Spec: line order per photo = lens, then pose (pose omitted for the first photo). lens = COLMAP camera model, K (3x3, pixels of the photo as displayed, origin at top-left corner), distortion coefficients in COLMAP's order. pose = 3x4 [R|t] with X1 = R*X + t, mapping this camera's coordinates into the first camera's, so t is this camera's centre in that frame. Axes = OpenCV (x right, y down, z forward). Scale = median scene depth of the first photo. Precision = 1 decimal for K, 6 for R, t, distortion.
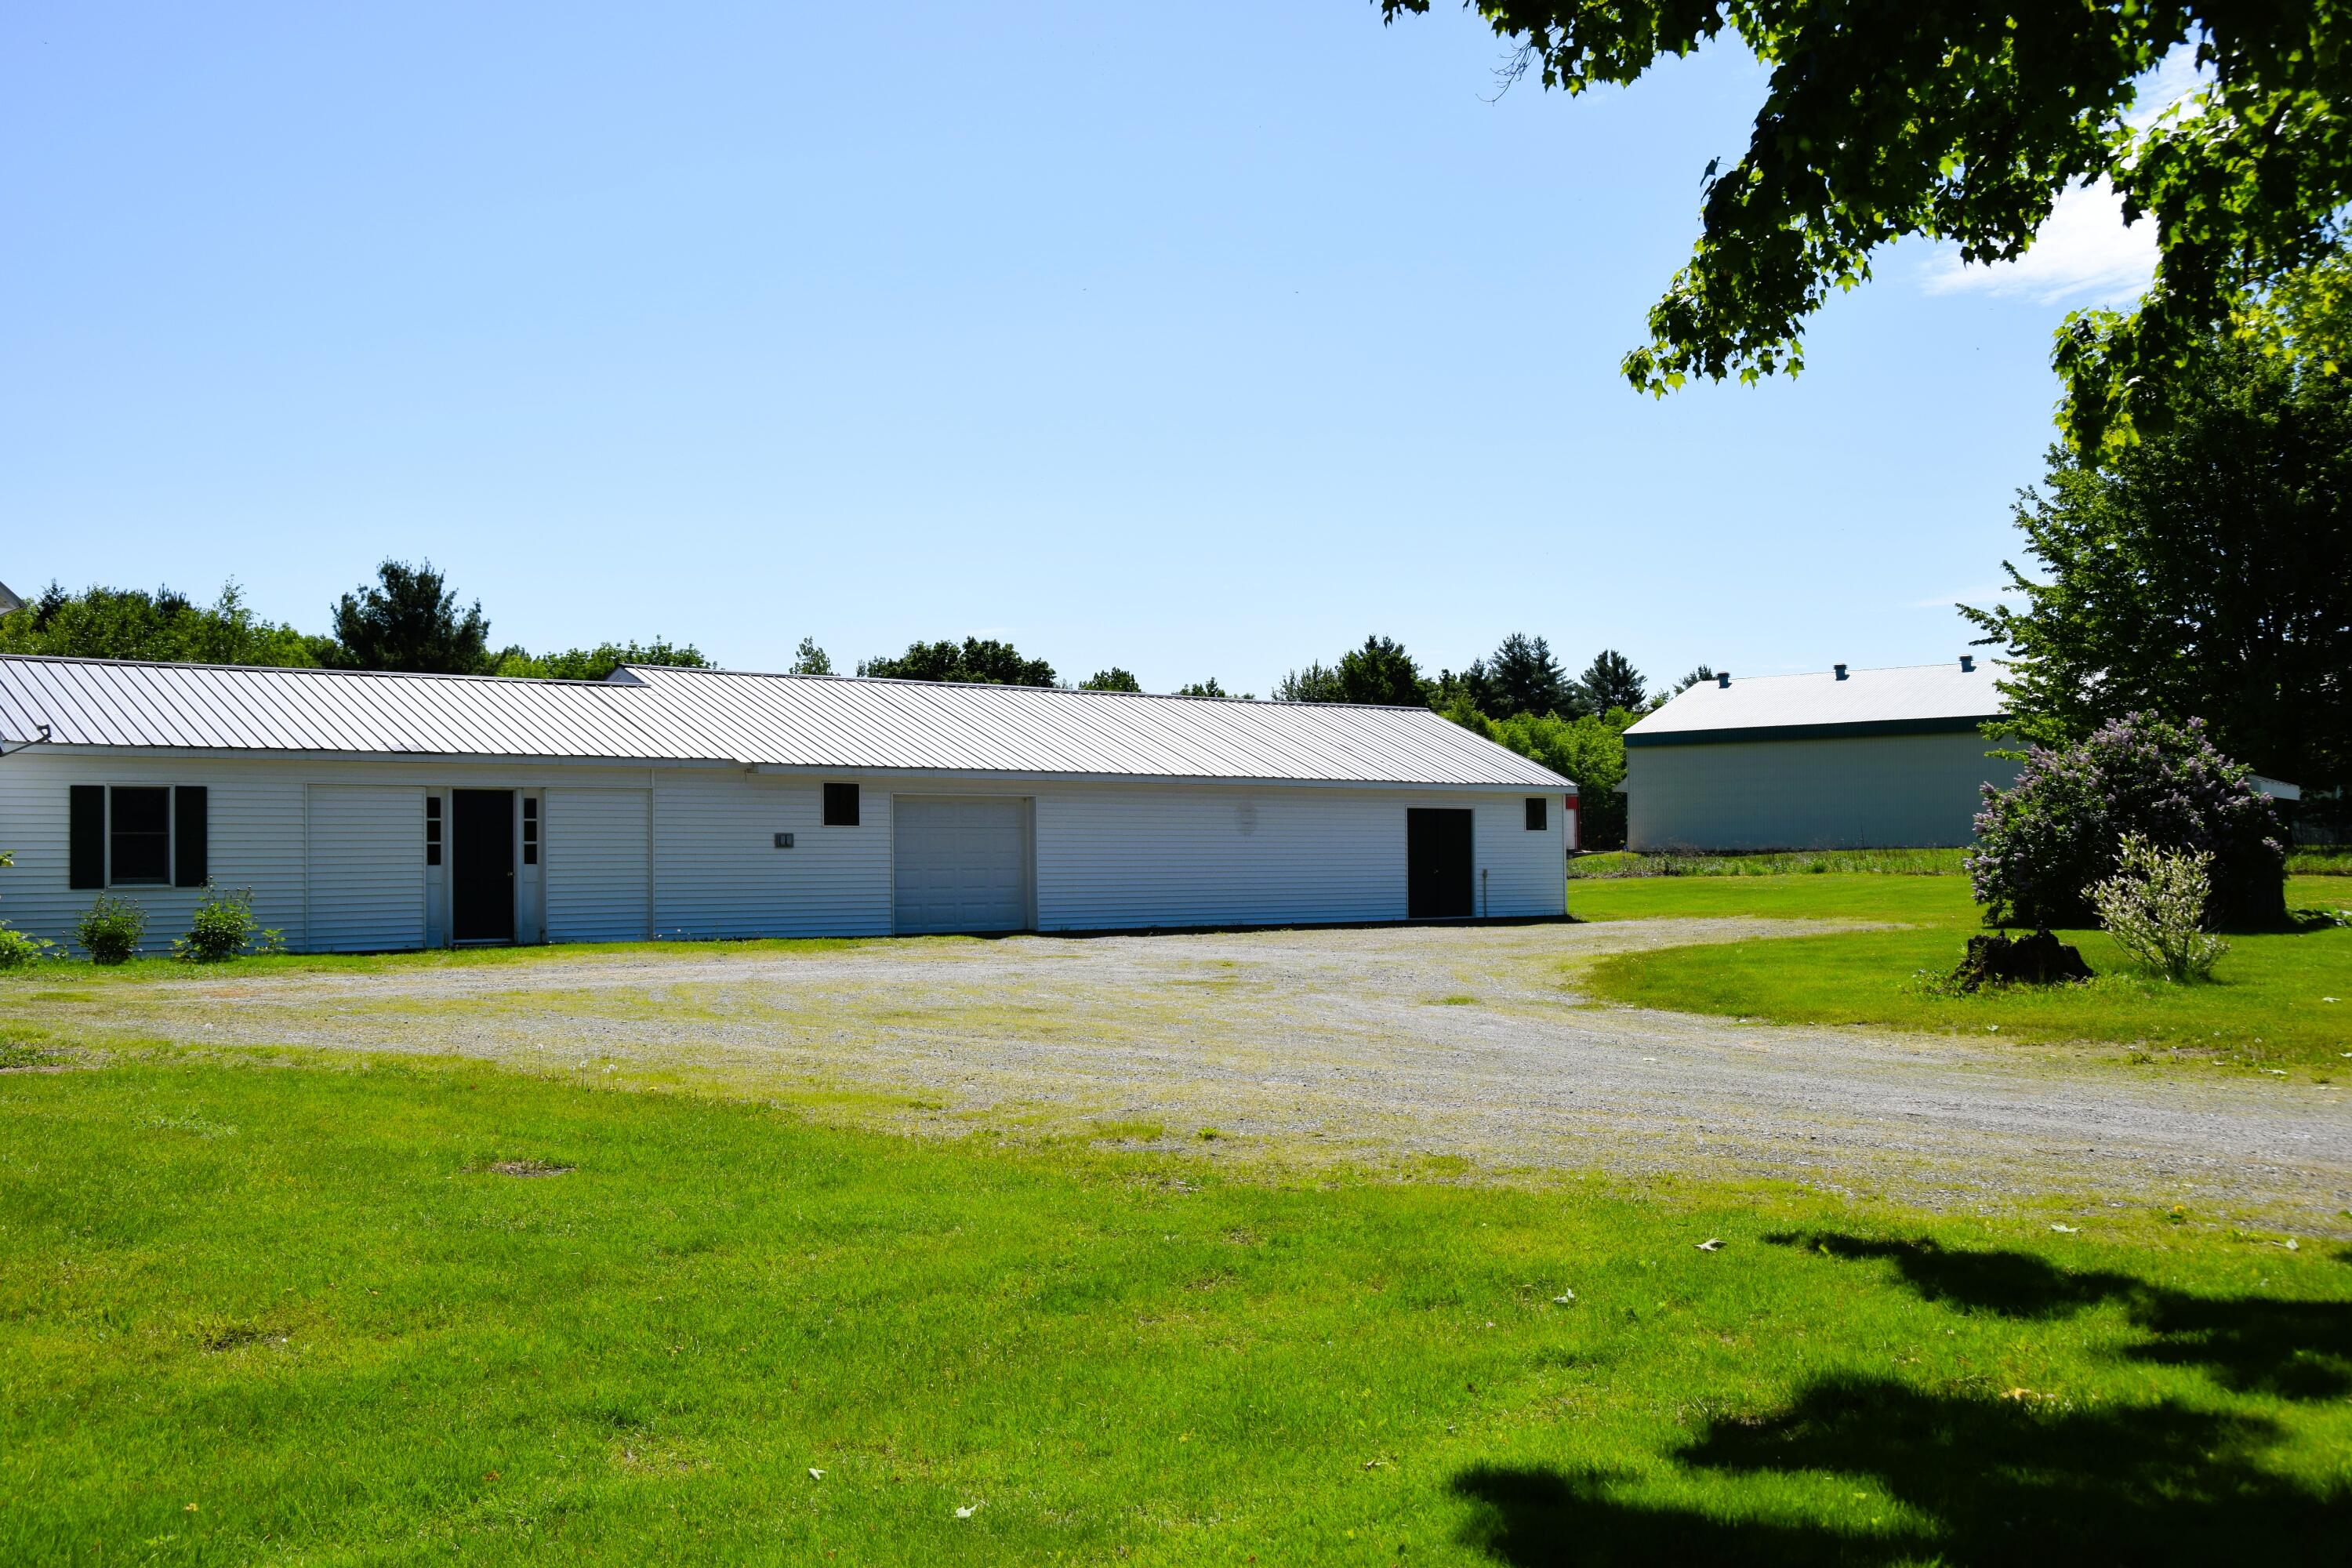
lens RADIAL K [[2349.1, 0, 1176.0], [0, 2349.1, 784.0], [0, 0, 1]] dist [0.057476, 0.000932]
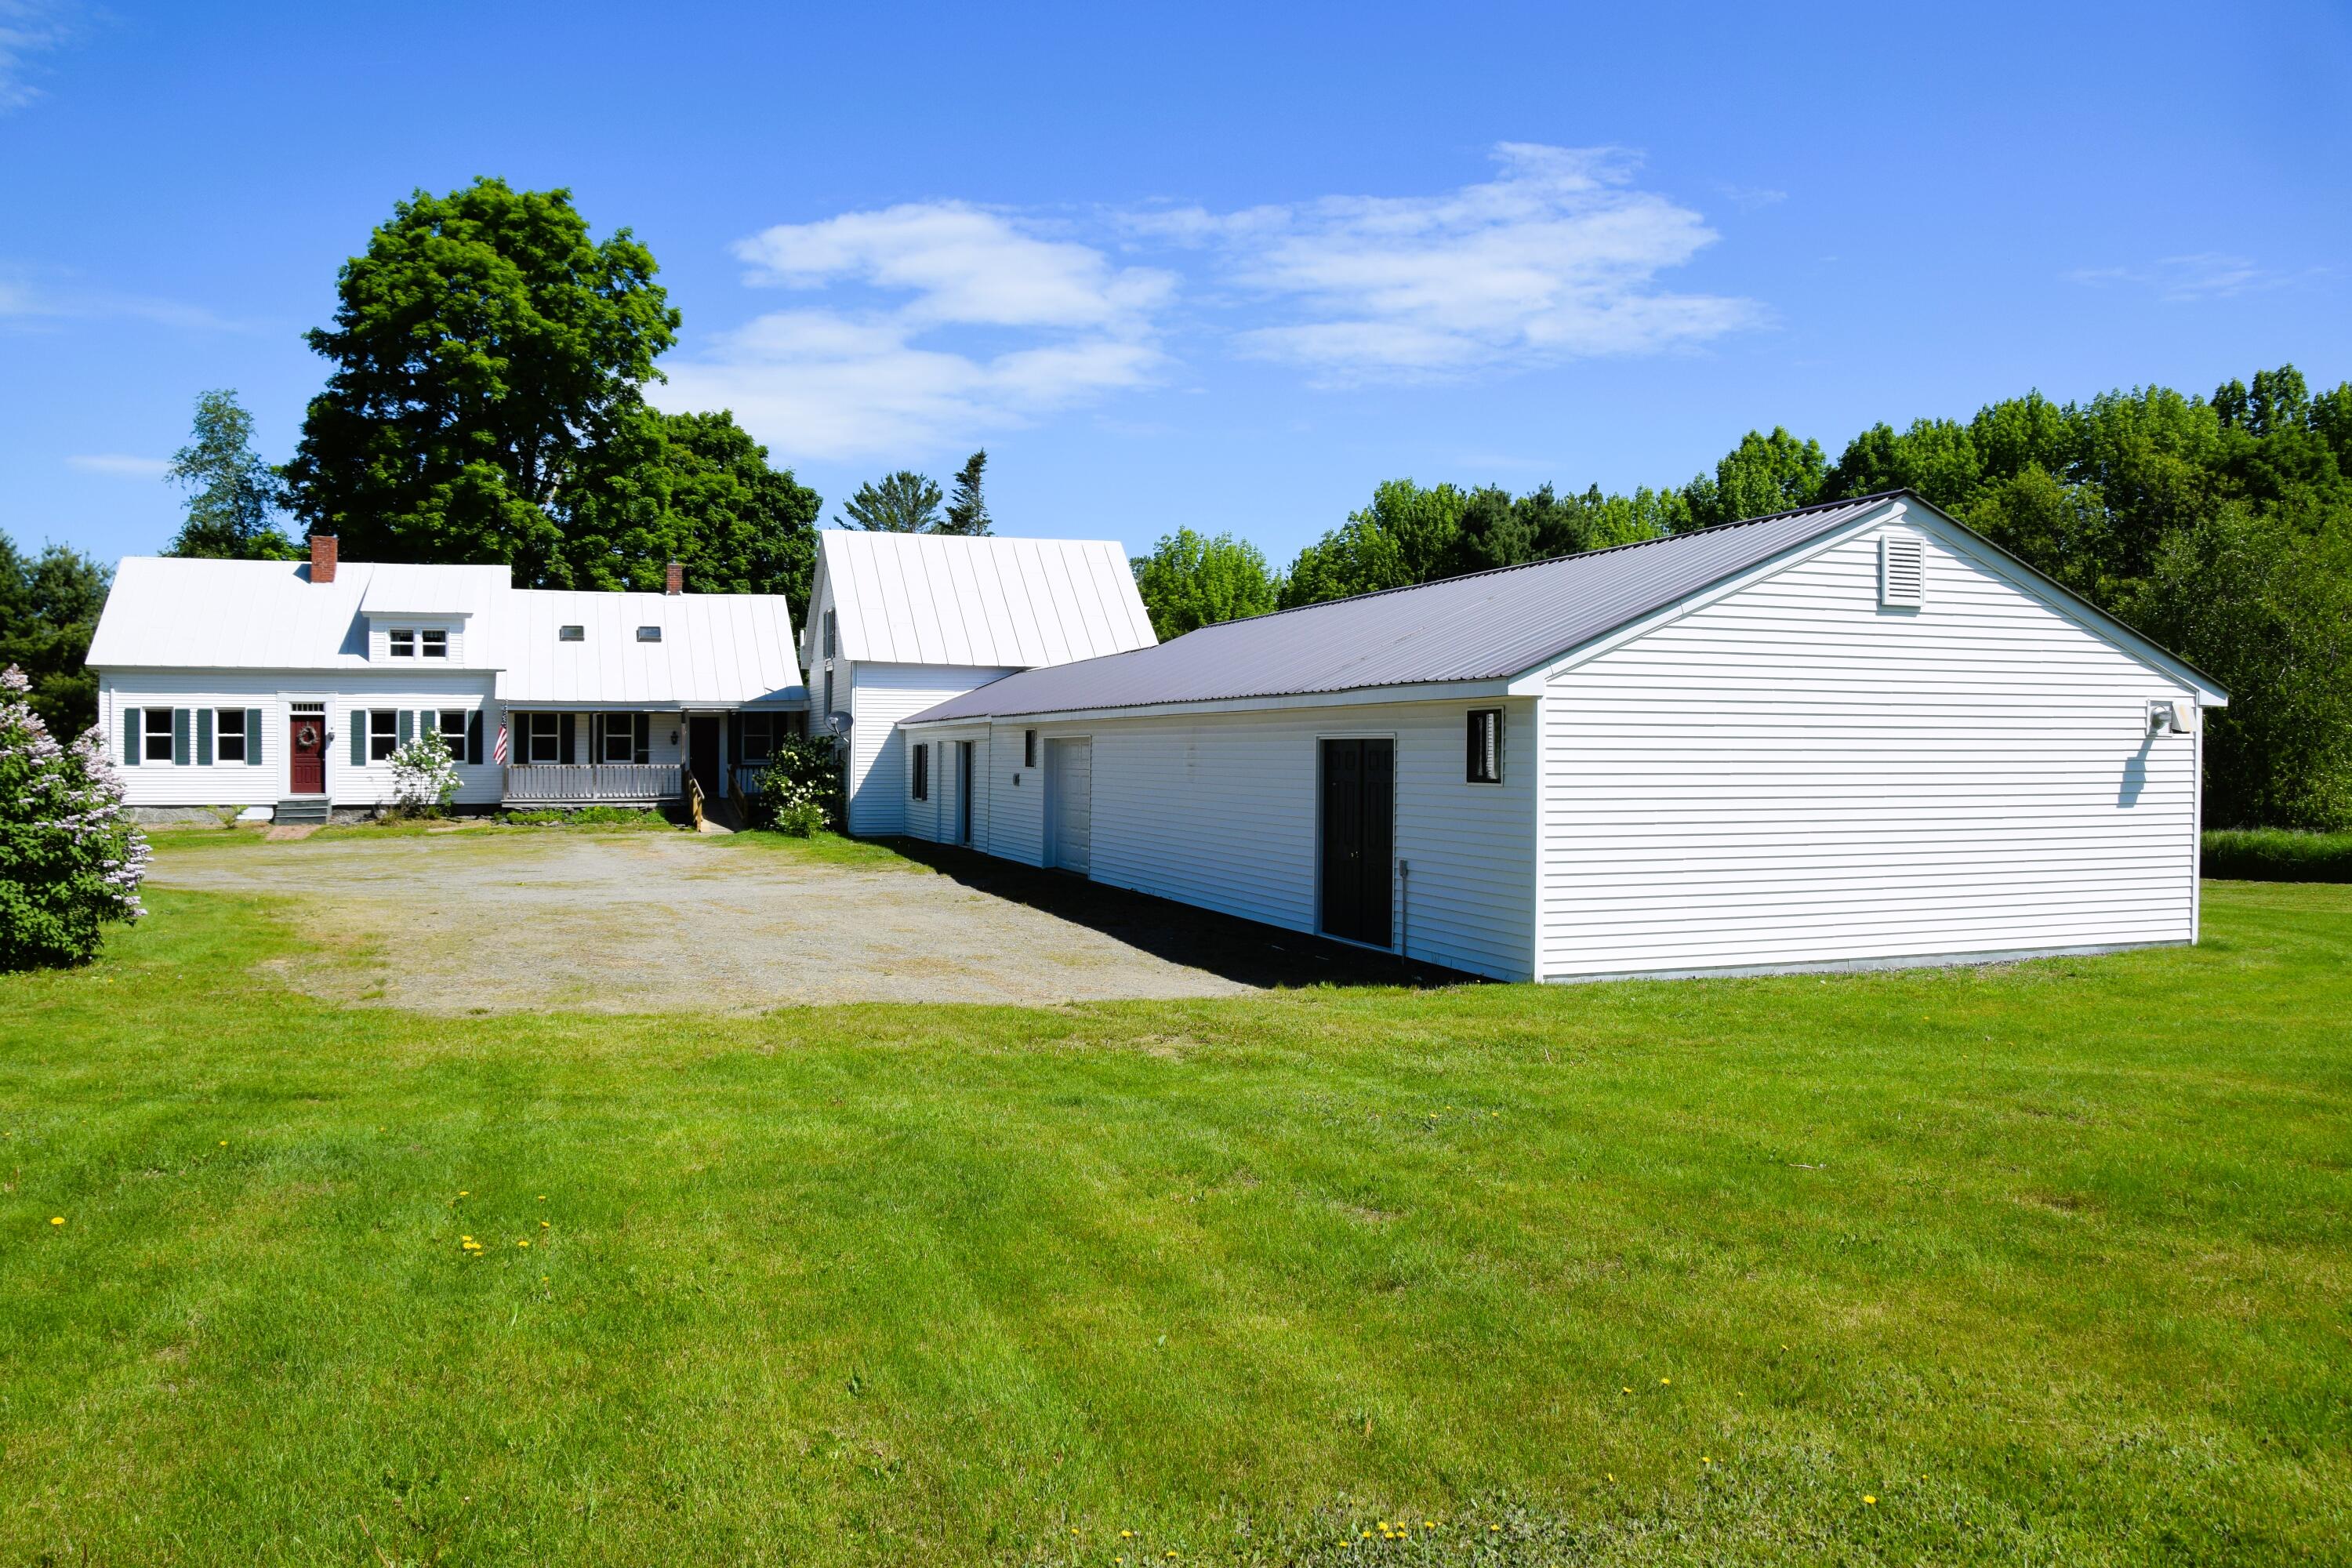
lens RADIAL K [[1821.8, 0, 1176.0], [0, 1821.8, 784.0], [0, 0, 1]] dist [-0.179482, 0.132021]
pose [[-0.379774, 0.007054, -0.925053, 0.627913], [0.011891, 0.999926, 0.002743, 0.023757], [0.925003, -0.009958, -0.379829, 1.381623]]
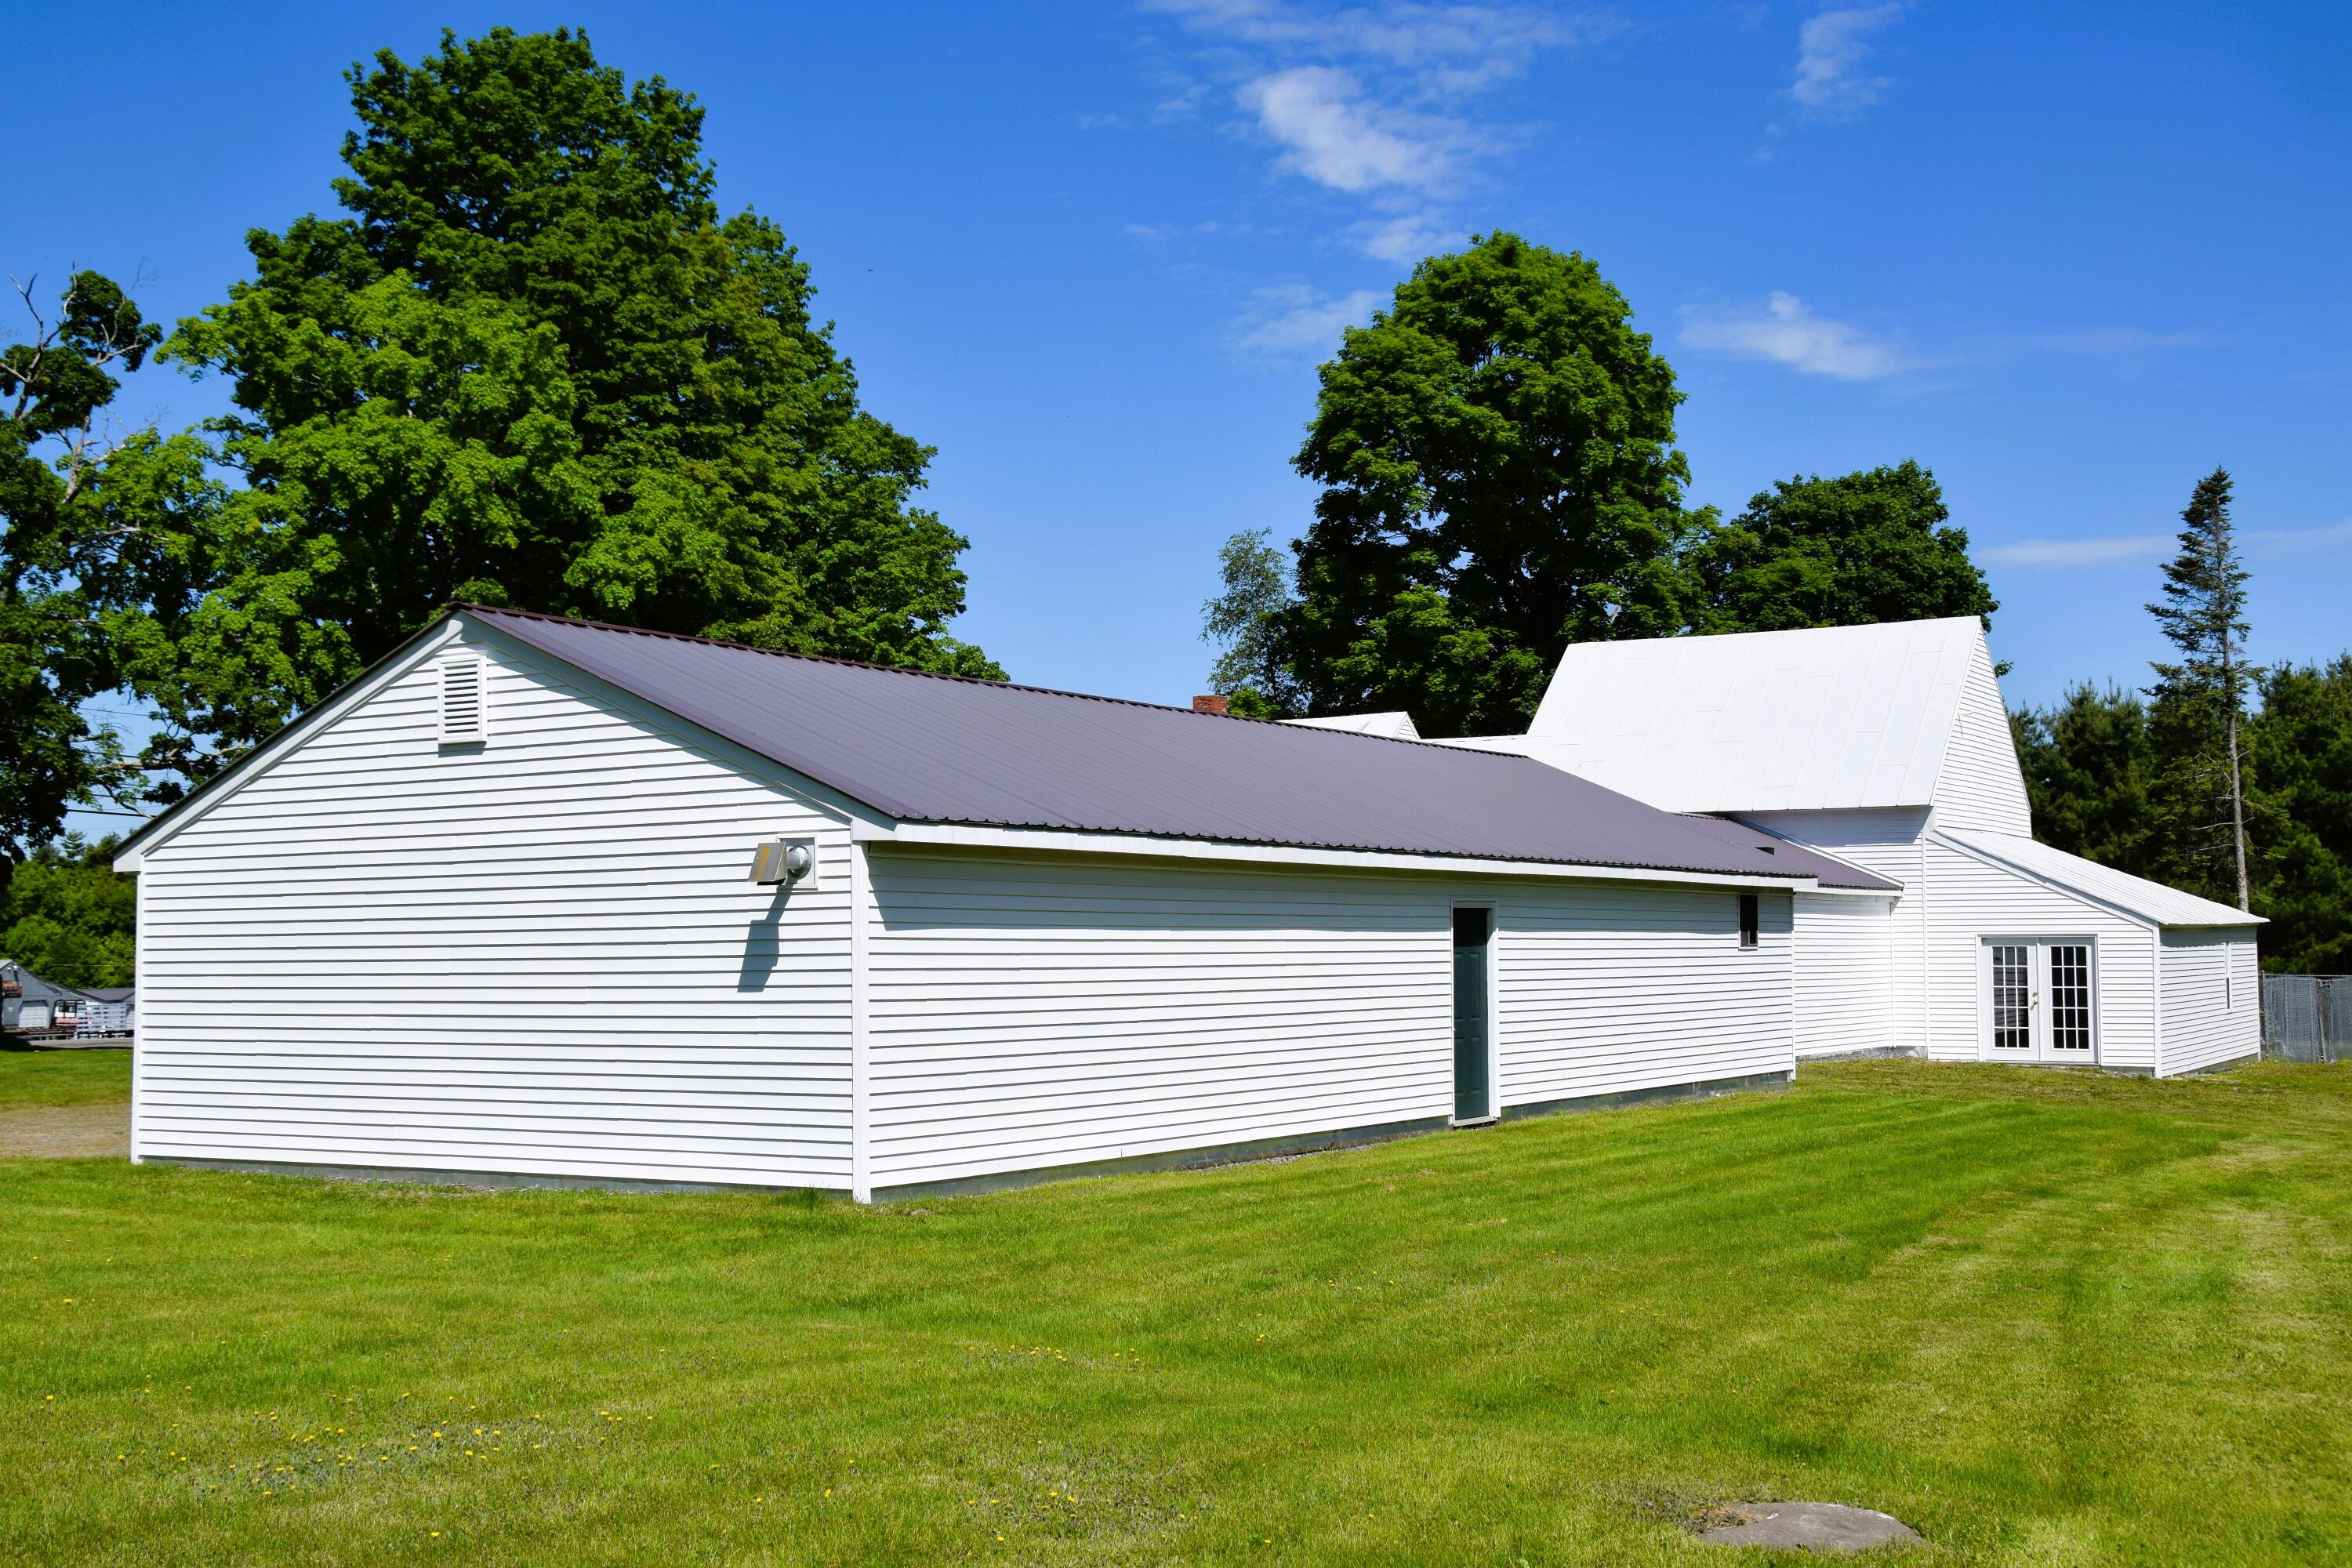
lens RADIAL K [[2590.9, 0, 1173.0], [0, 2590.9, 727.2], [0, 0, 1]] dist [0.425636, -0.001581]
pose [[-0.955842, -0.033962, -0.291911, 0.170691], [-0.003789, 0.994641, -0.103315, 0.035806], [0.293856, -0.097647, -0.950849, 1.948780]]
